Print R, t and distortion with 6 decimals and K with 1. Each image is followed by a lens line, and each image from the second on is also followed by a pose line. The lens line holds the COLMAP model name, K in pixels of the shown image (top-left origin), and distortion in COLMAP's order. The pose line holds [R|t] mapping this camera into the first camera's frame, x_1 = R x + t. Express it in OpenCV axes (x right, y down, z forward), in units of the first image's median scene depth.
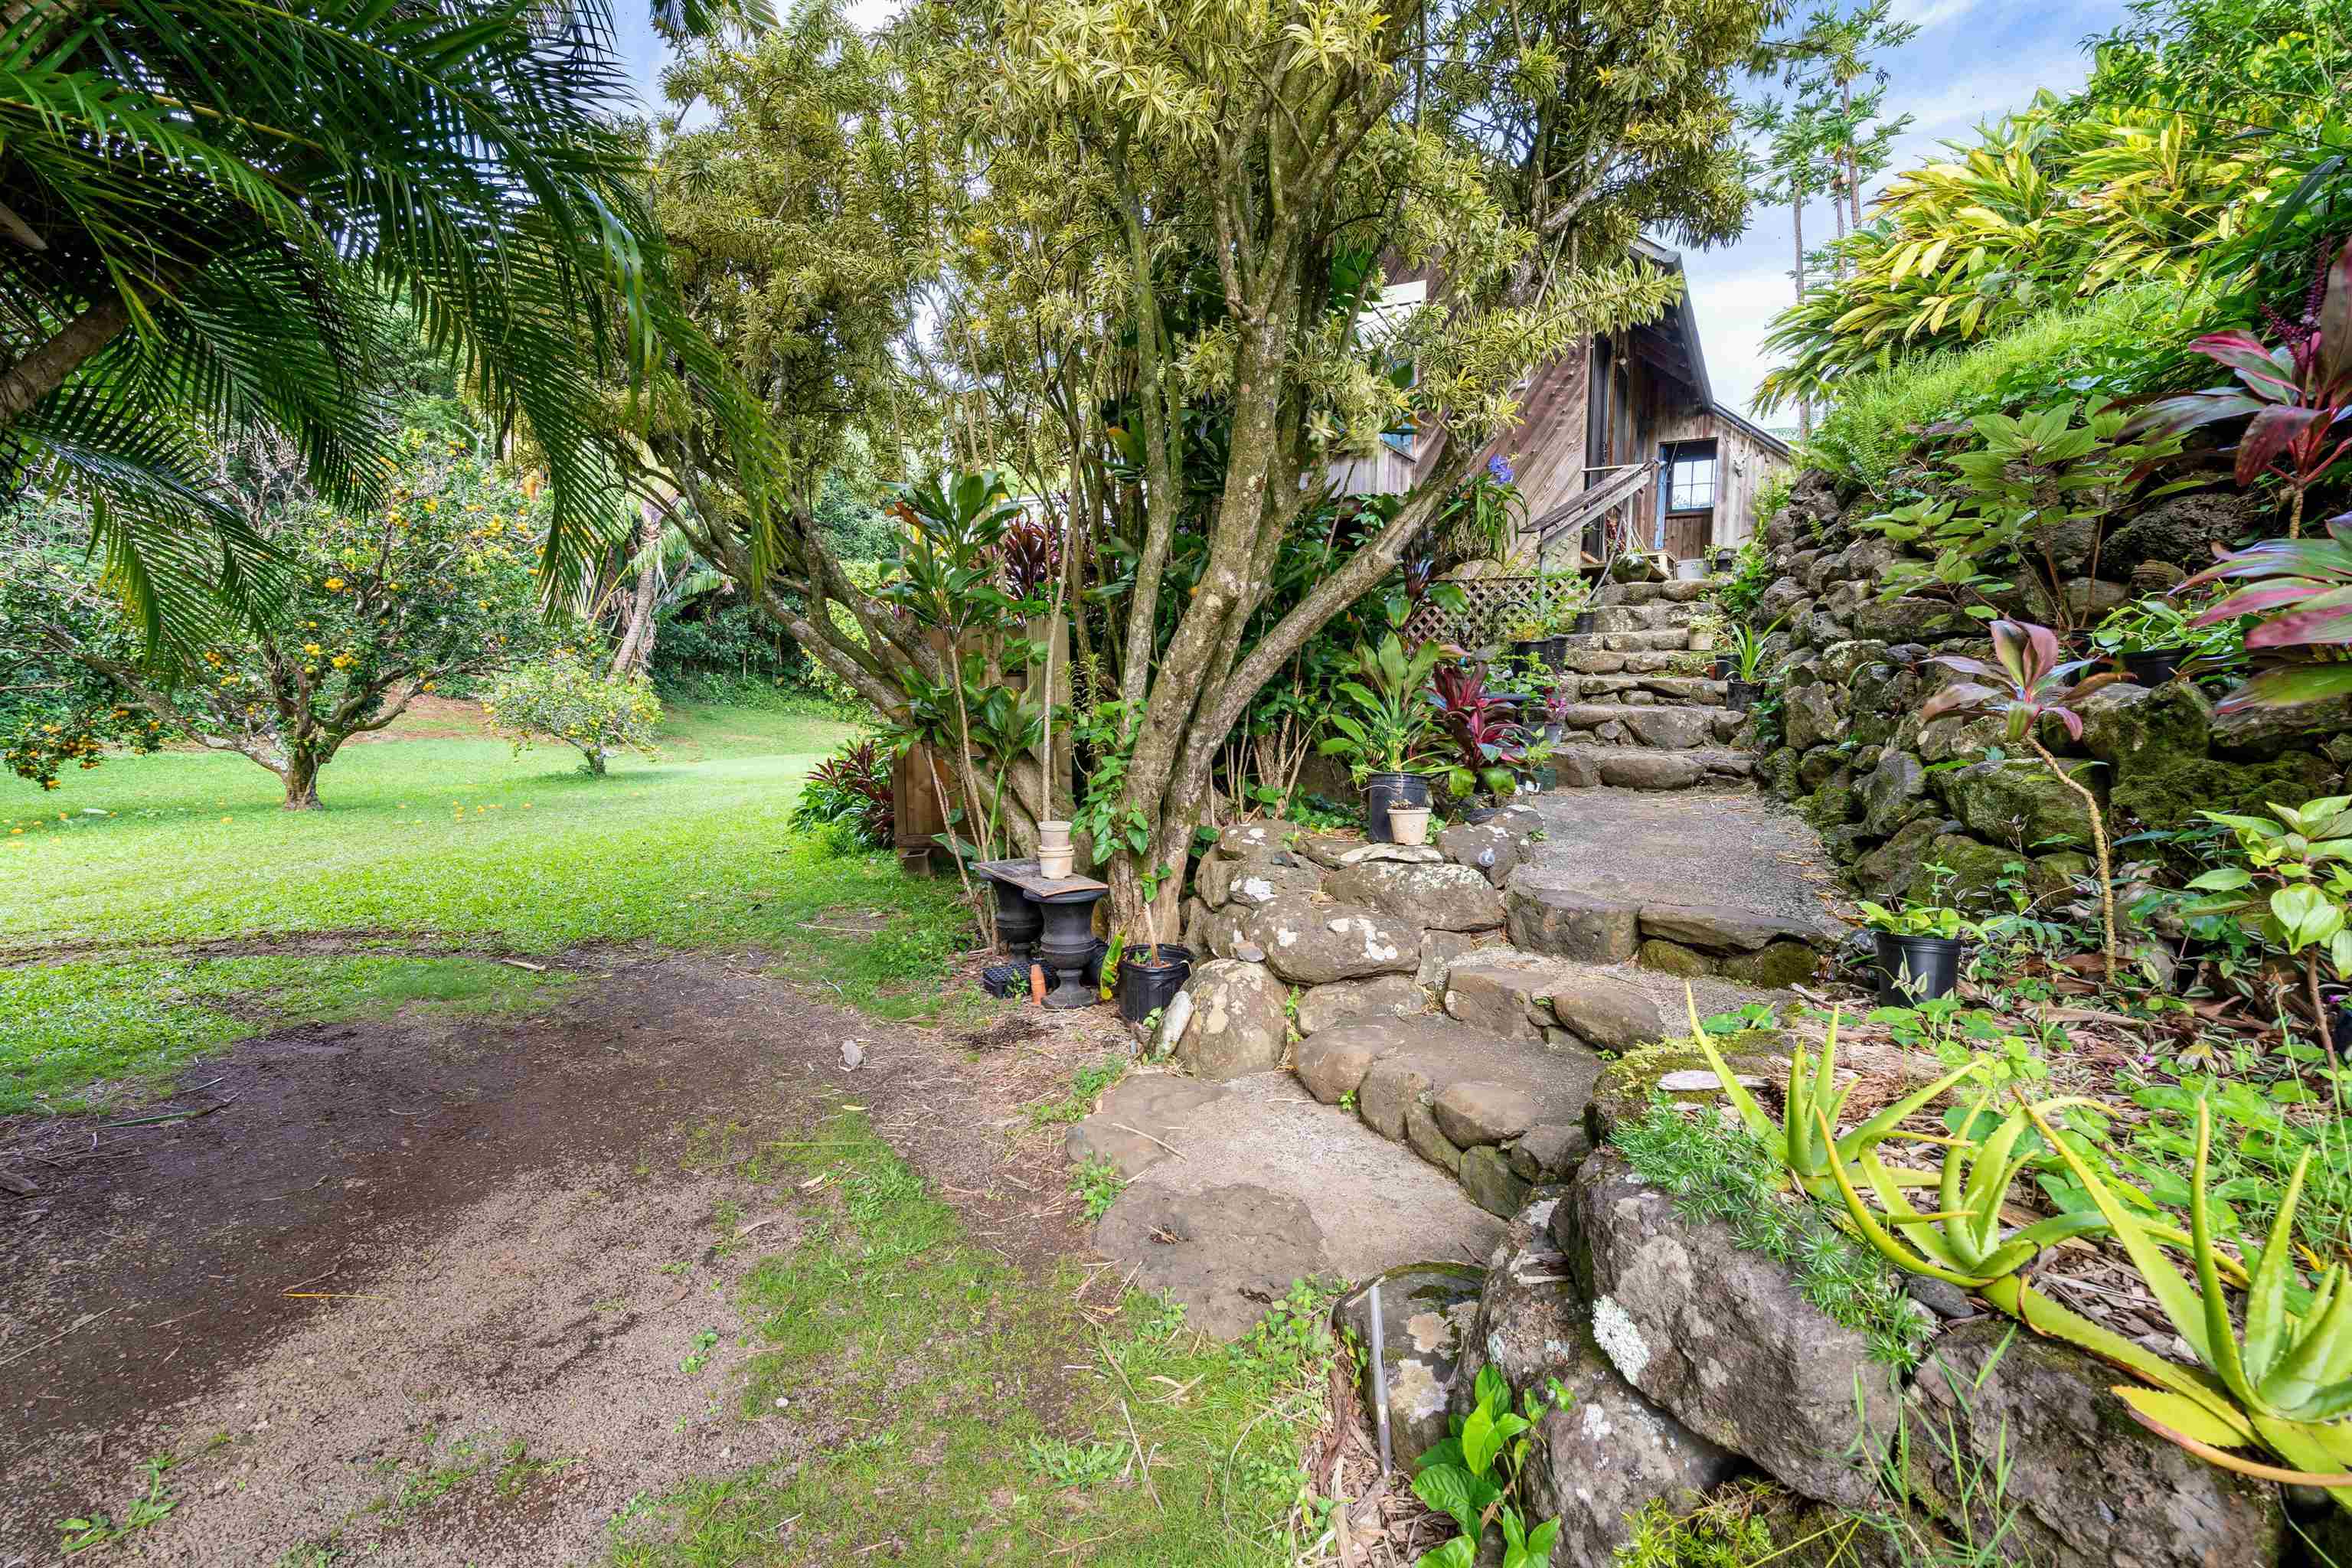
lens RADIAL K [[1088.0, 0, 1176.0], [0, 1088.0, 784.0], [0, 0, 1]] dist [-0.002770, 0.000691]
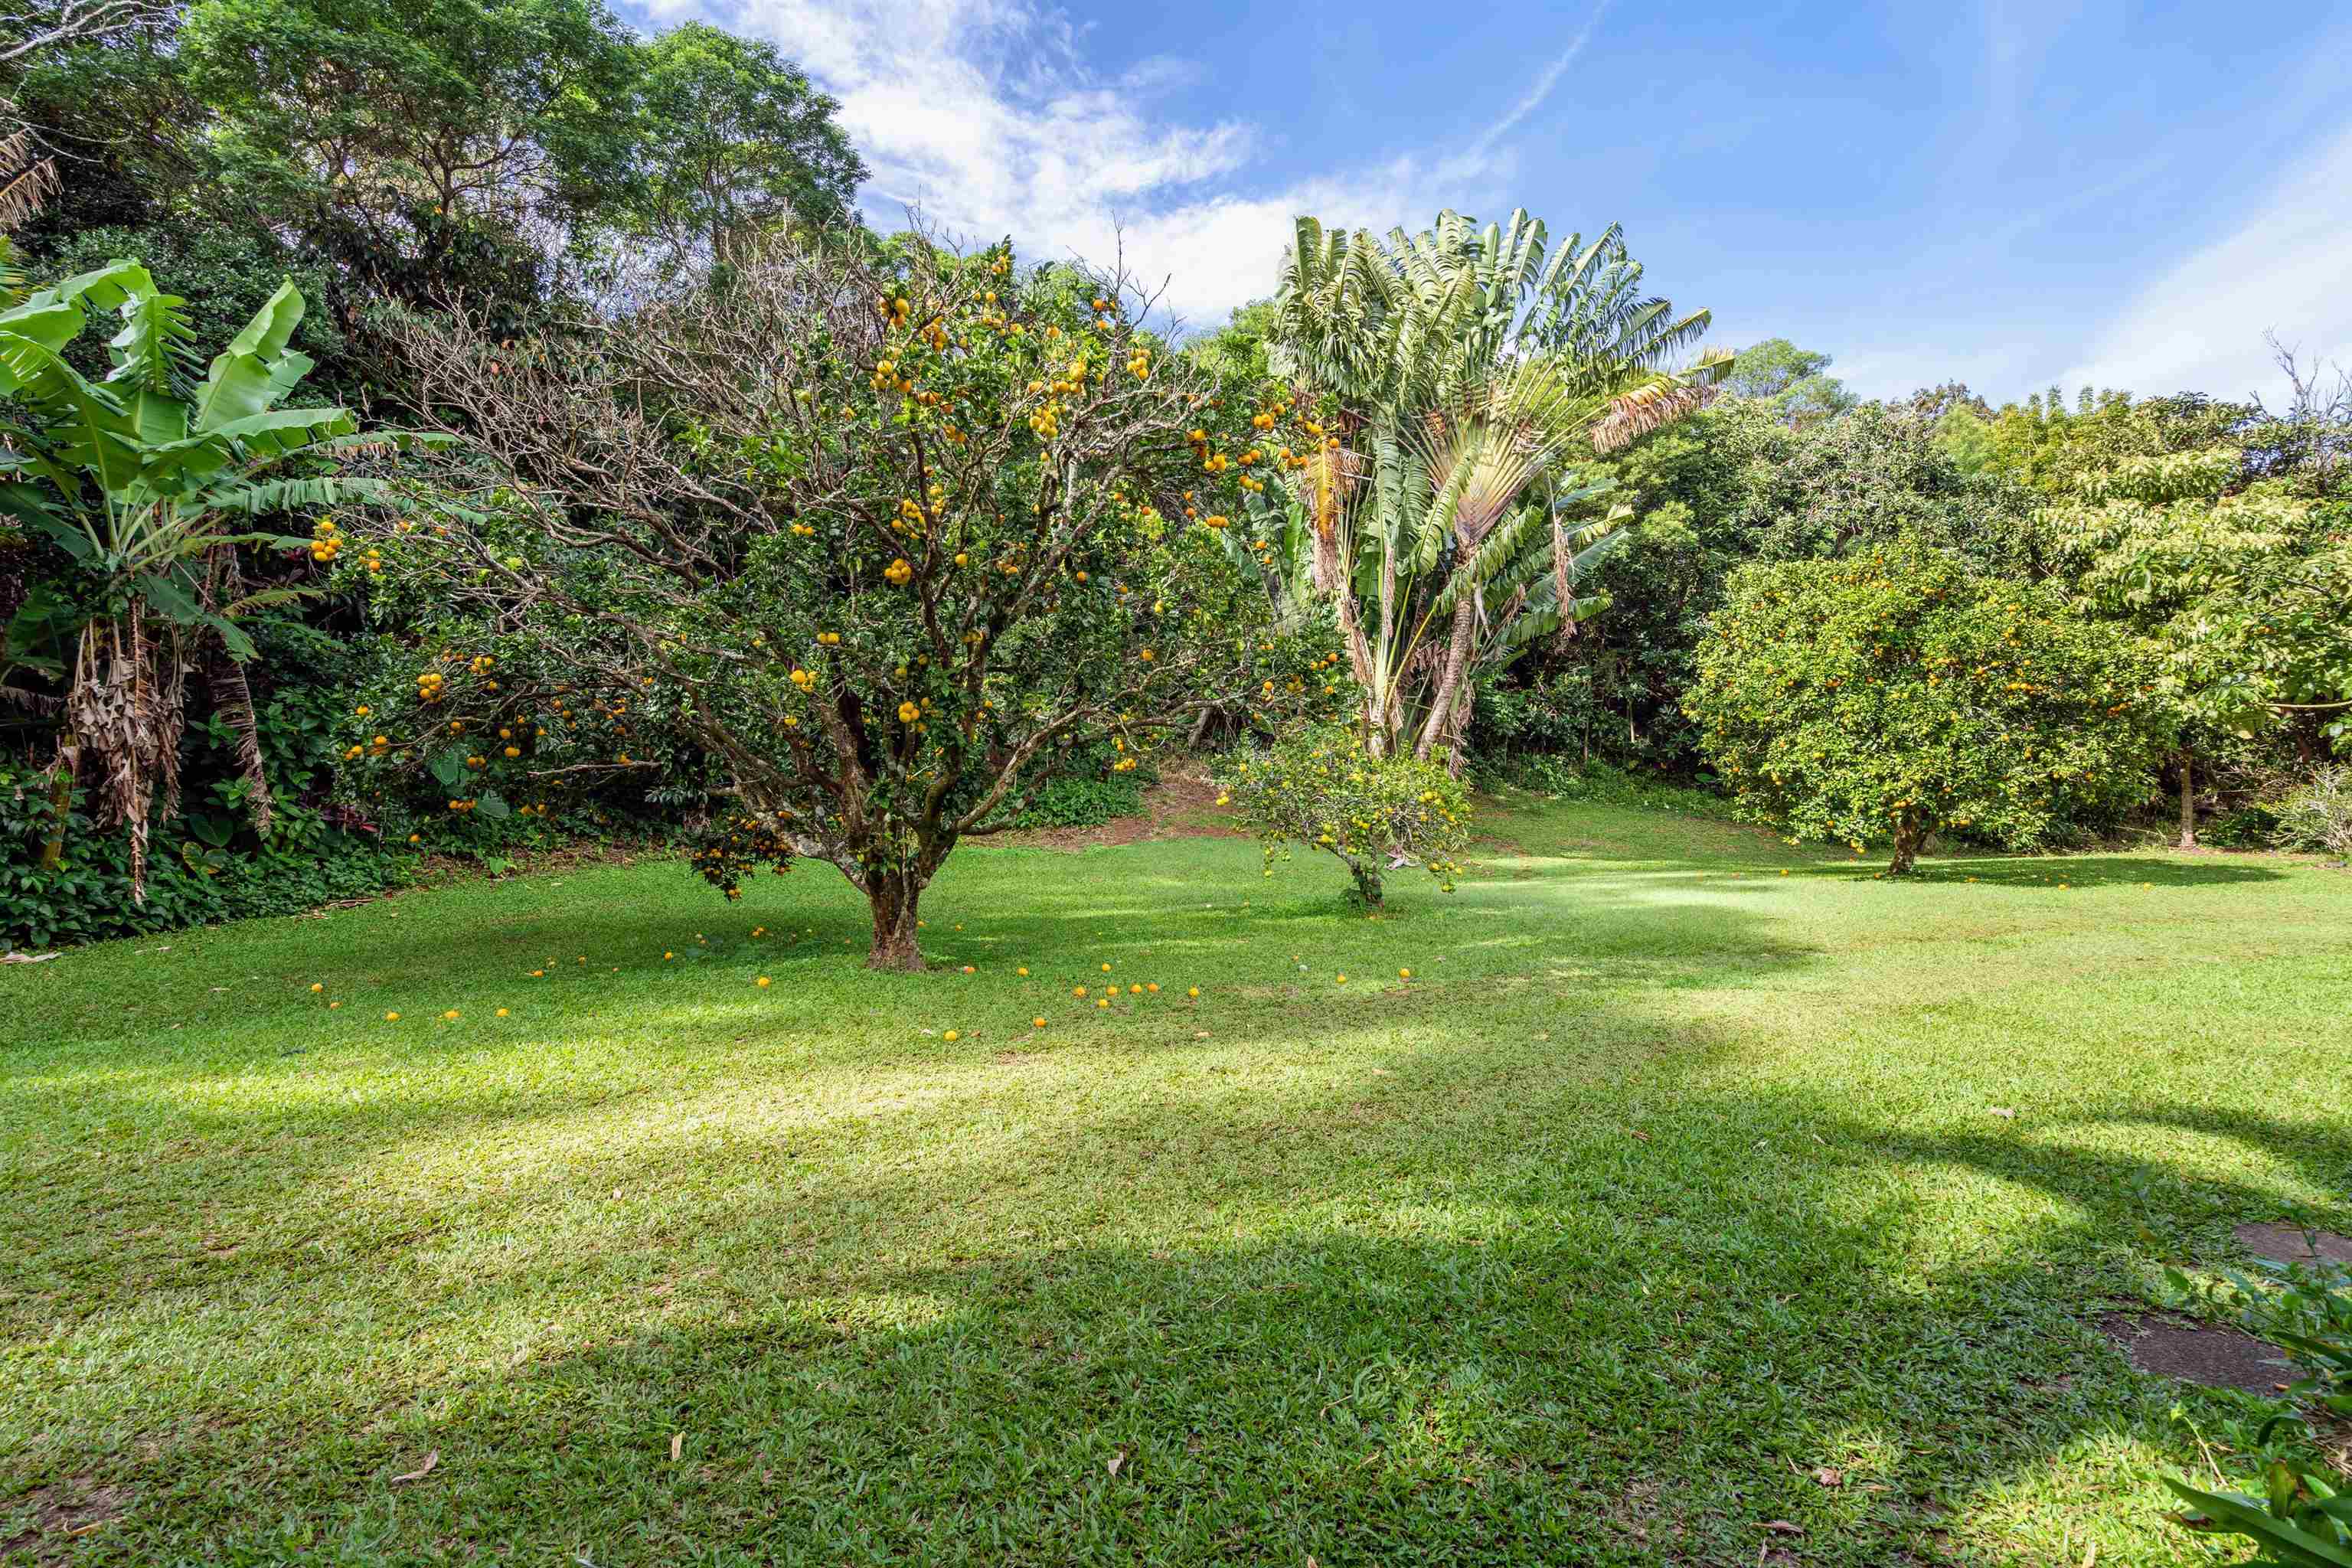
lens RADIAL K [[1088.0, 0, 1176.0], [0, 1088.0, 784.0], [0, 0, 1]] dist [-0.002770, 0.000691]
pose [[0.750729, -0.013432, -0.660474, -0.150534], [-0.045305, 0.996392, -0.071760, -0.019790], [0.659055, 0.083796, 0.747412, 0.336327]]
